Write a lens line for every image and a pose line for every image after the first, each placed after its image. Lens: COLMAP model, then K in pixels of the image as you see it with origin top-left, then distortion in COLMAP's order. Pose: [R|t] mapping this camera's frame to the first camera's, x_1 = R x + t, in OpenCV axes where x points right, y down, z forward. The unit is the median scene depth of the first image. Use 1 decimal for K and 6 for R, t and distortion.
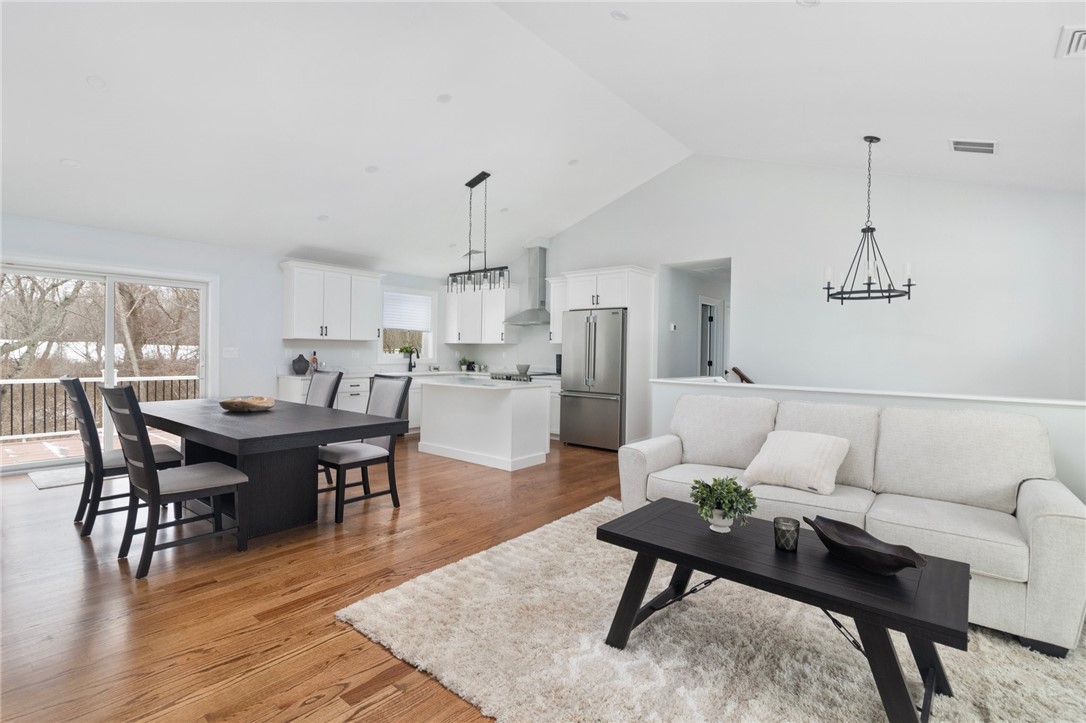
lens RADIAL K [[517.1, 0, 547.3], [0, 517.1, 357.4], [0, 0, 1]] dist [0.005407, -0.000306]
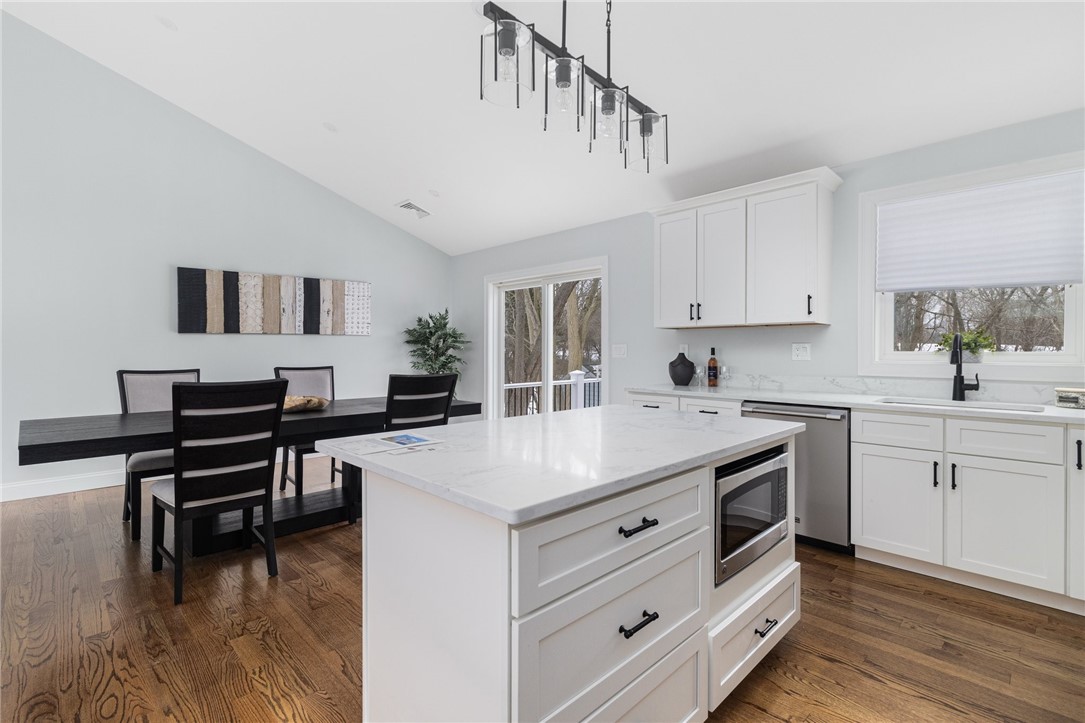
lens RADIAL K [[503.3, 0, 542.5], [0, 503.3, 353.7], [0, 0, 1]] dist [0.002198, 0.000811]
pose [[-0.106571, -0.010168, -0.994253, 0.122230], [-0.016167, 0.999833, -0.008492, 0.002460], [0.994174, 0.015169, -0.106717, 0.757607]]
